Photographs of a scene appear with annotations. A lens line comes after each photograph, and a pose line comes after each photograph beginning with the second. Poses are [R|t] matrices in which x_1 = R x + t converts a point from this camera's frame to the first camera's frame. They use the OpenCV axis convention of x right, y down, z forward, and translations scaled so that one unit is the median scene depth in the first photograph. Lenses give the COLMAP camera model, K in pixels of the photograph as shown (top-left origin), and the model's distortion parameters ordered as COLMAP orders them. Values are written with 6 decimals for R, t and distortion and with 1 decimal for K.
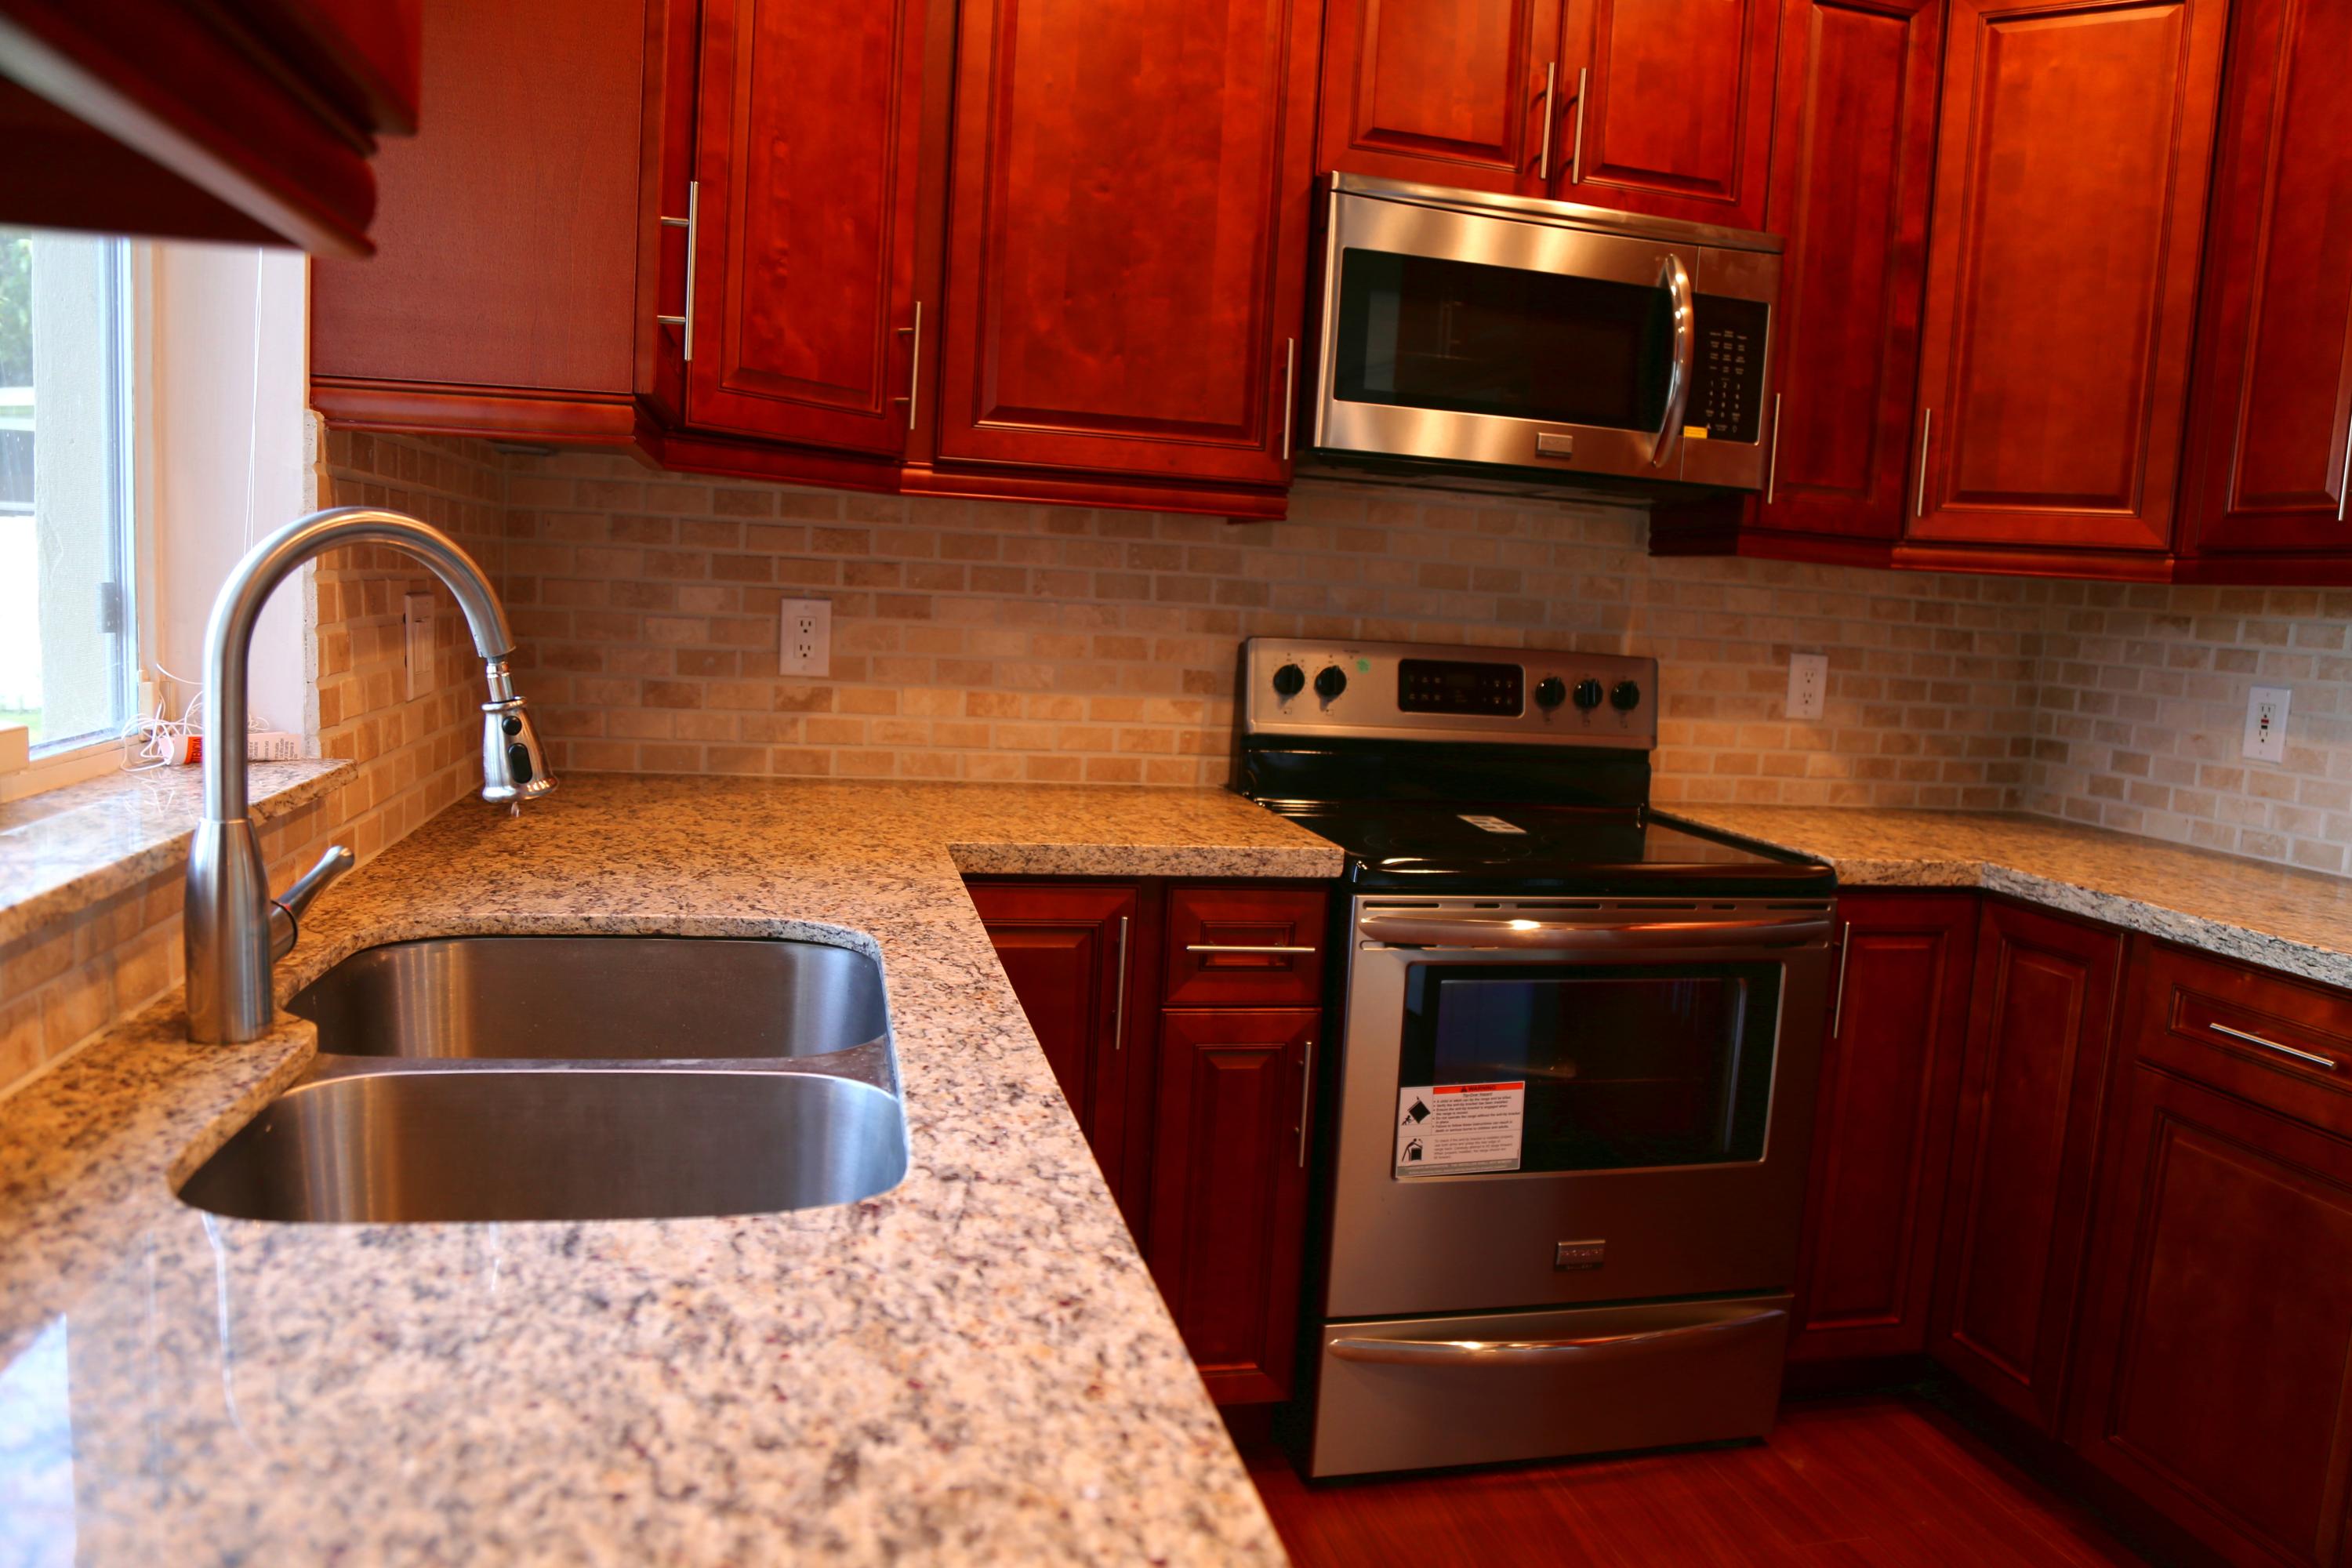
lens RADIAL K [[1611.9, 0, 1173.8], [0, 1611.9, 791.2], [0, 0, 1]] dist [-0.109642, 0.030808]
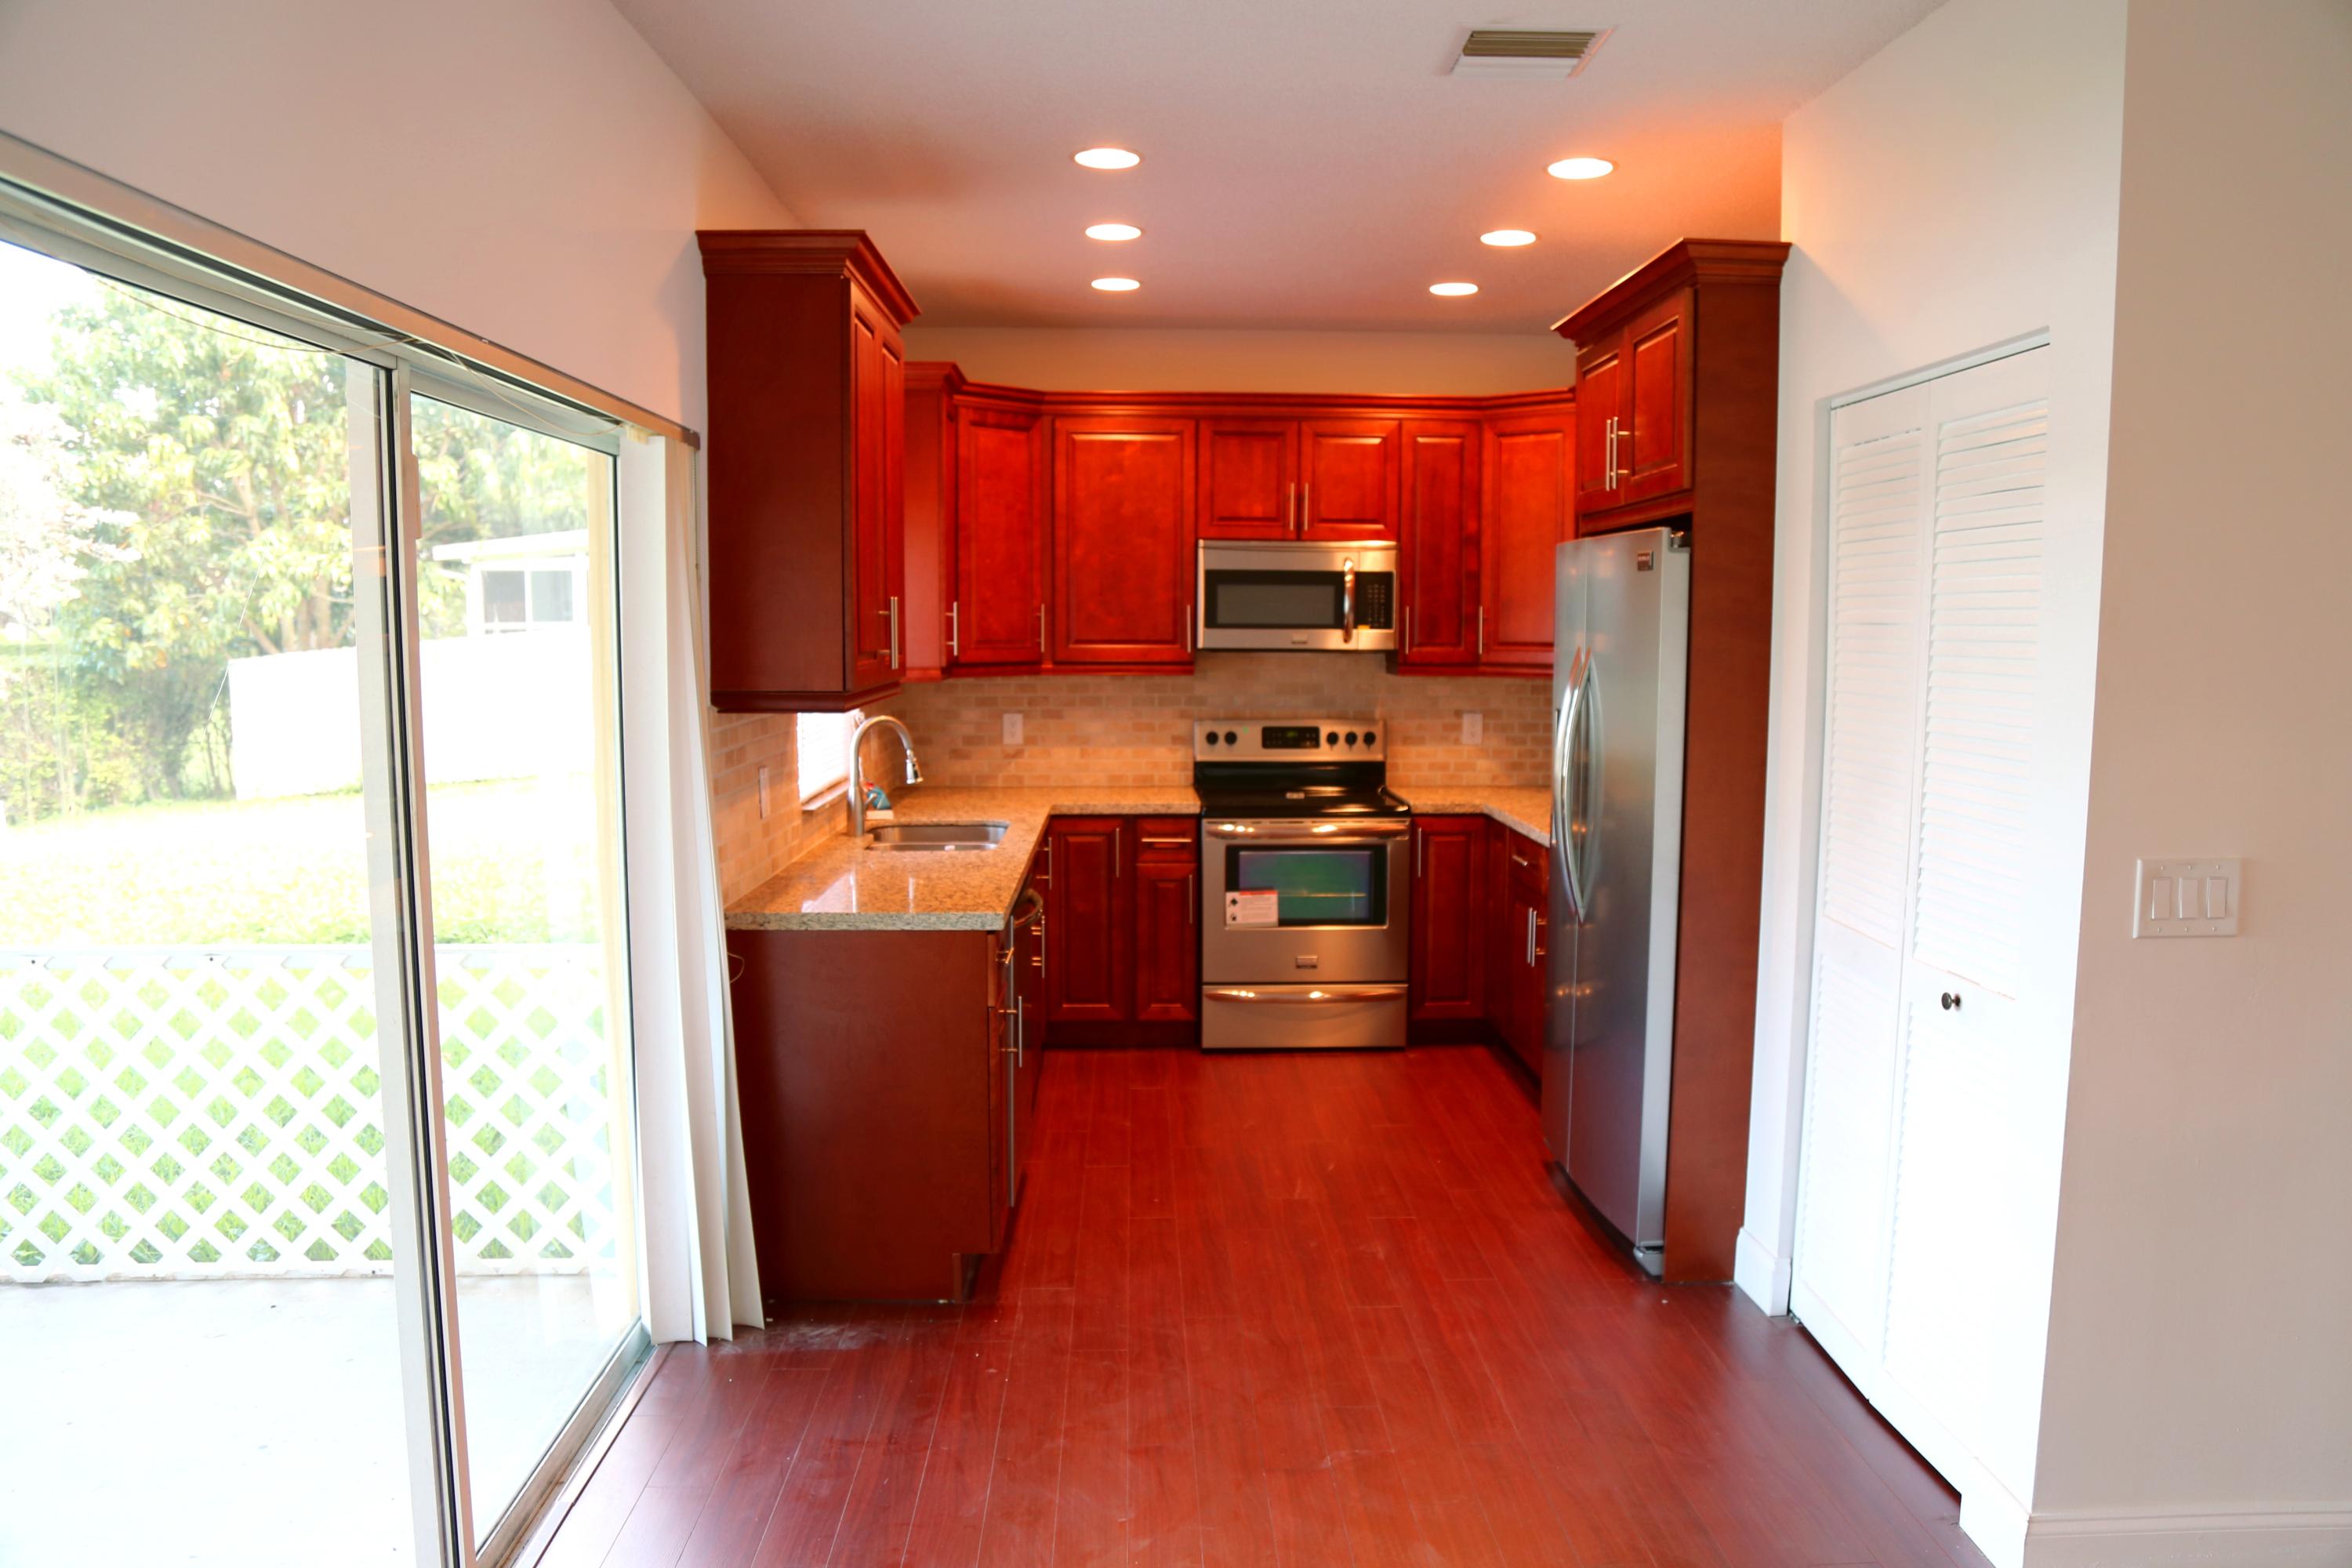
lens RADIAL K [[1674.4, 0, 1183.1], [0, 1674.4, 771.7], [0, 0, 1]] dist [-0.092735, 0.038276]
pose [[0.981013, -0.037247, -0.190334, 0.549139], [0.030100, 0.998734, -0.040308, 0.086695], [0.191594, 0.033813, 0.980892, -1.571126]]
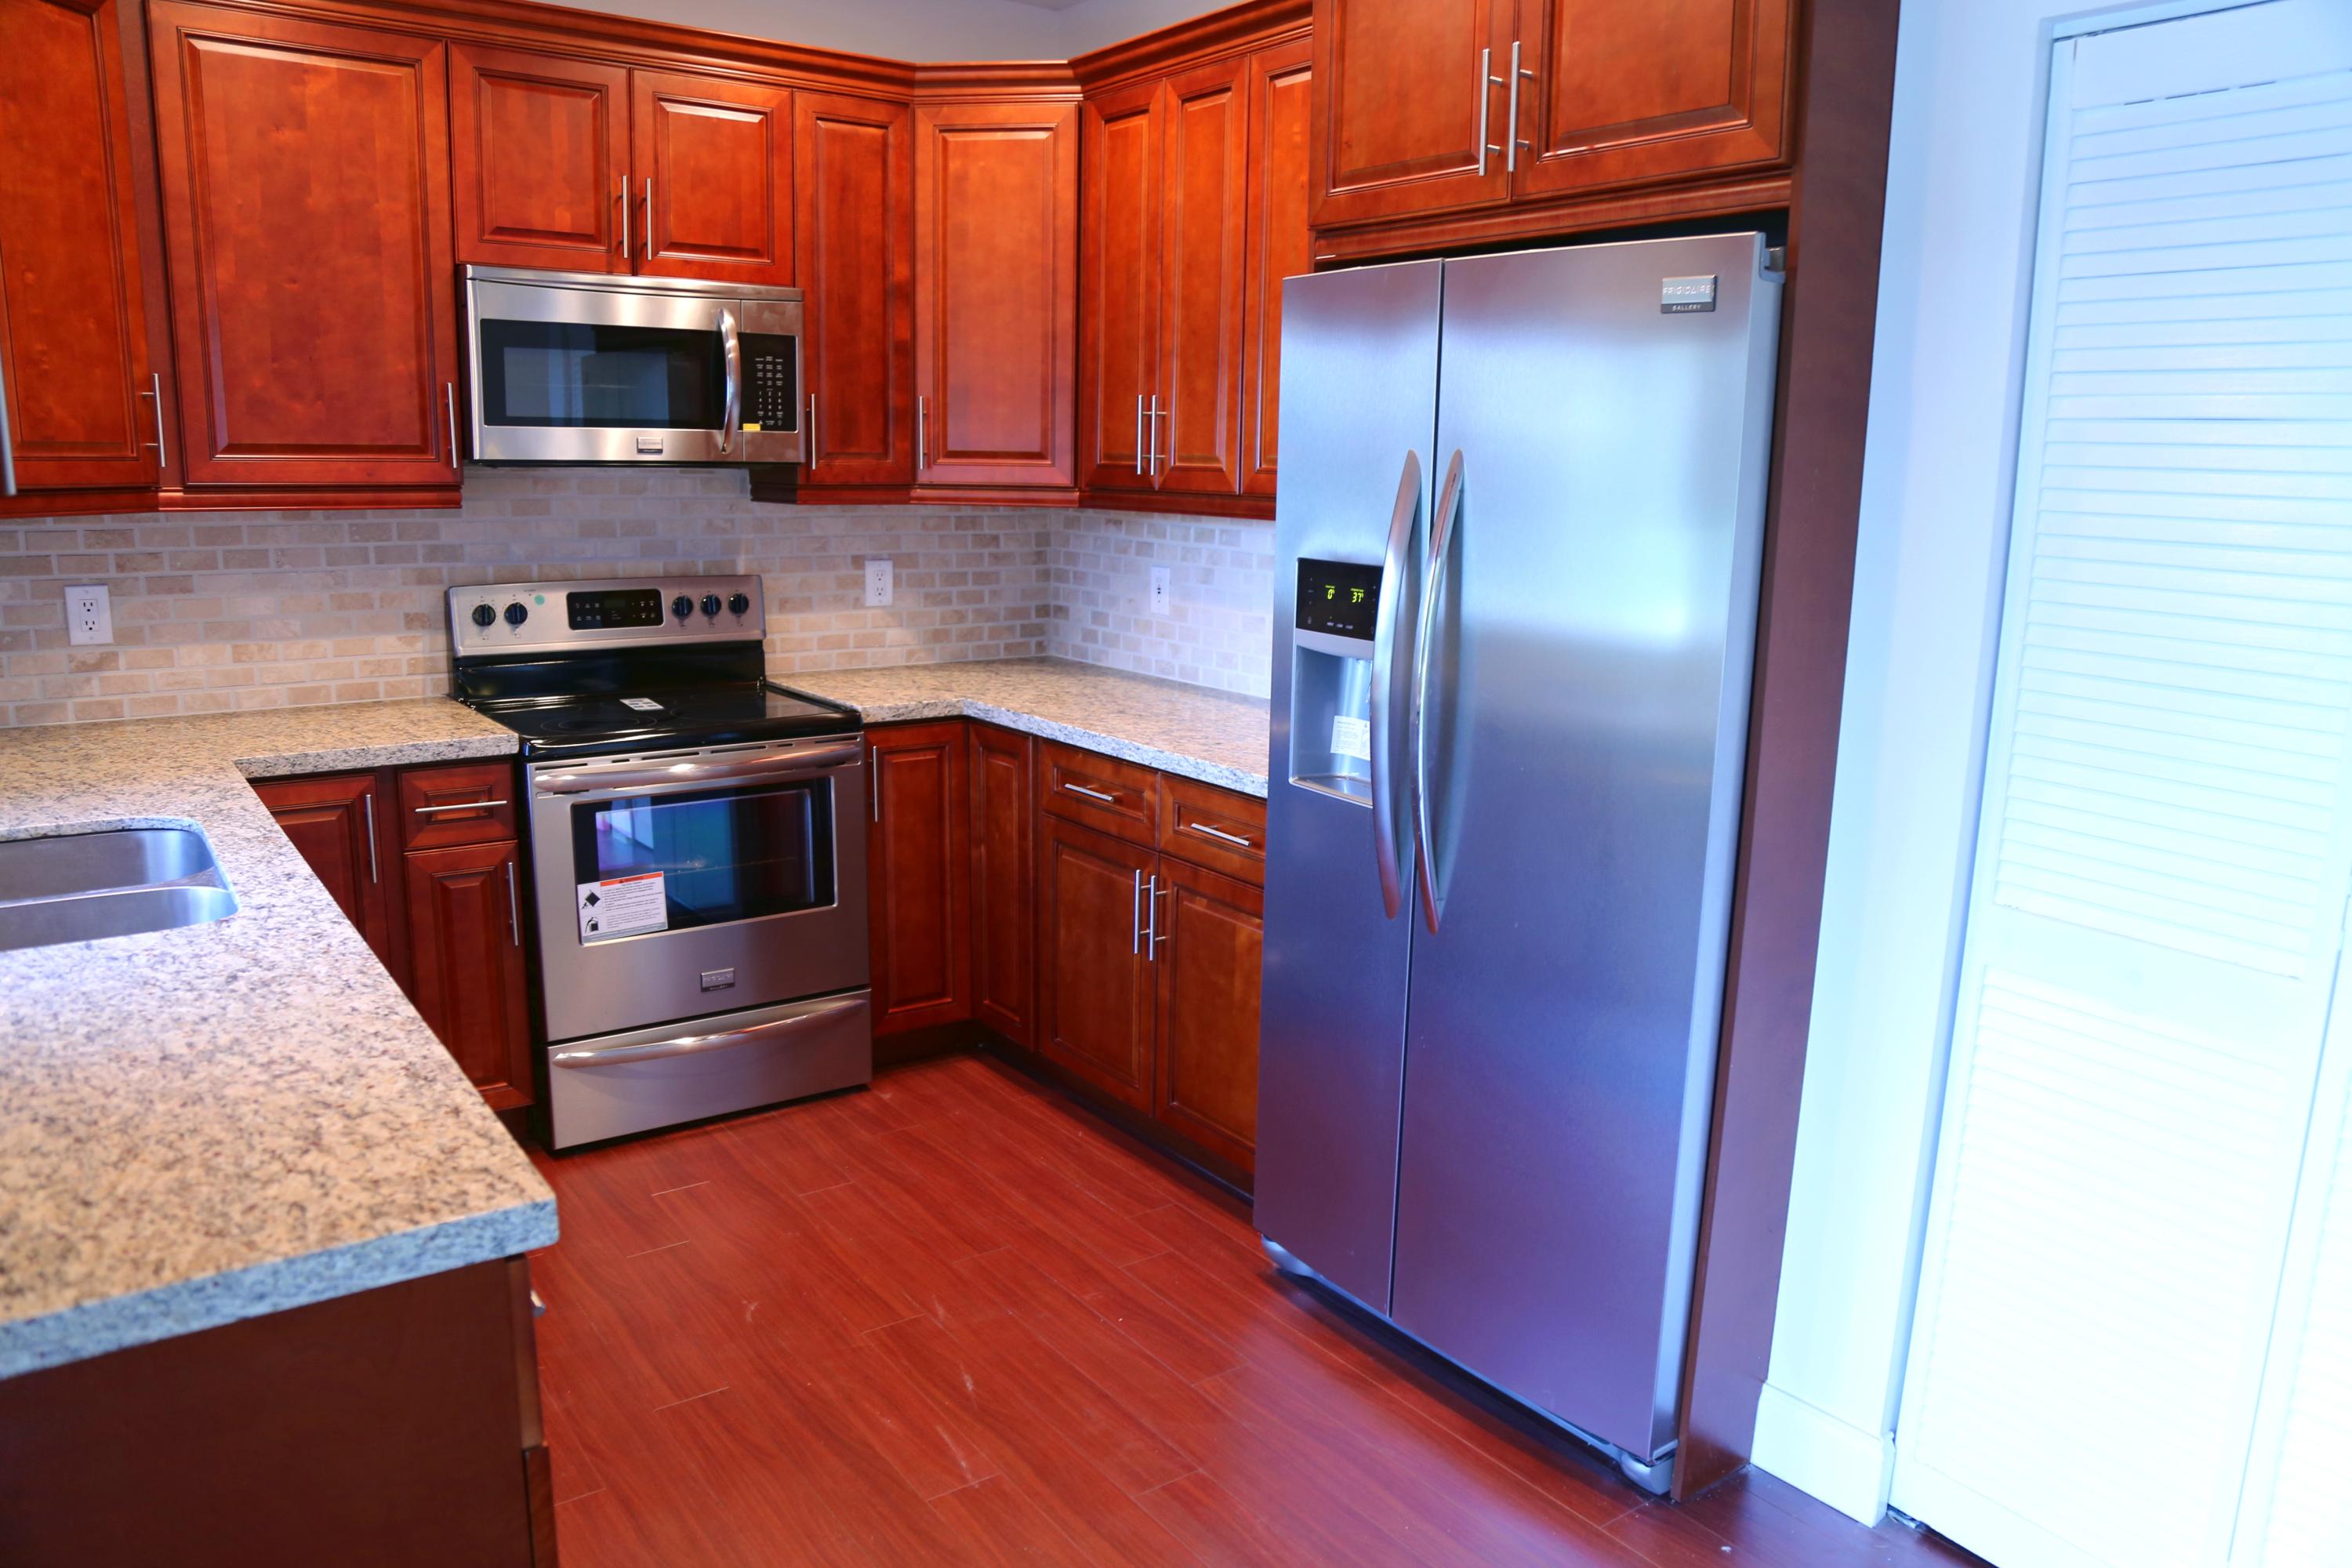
lens RADIAL K [[1674.4, 0, 1209.4], [0, 1674.4, 786.0], [0, 0, 1]] dist [-0.092735, 0.038276]
pose [[0.912671, -0.116168, 0.391837, 0.077040], [0.081033, 0.991154, 0.105105, -0.023740], [-0.400581, -0.064175, 0.914011, -0.619639]]
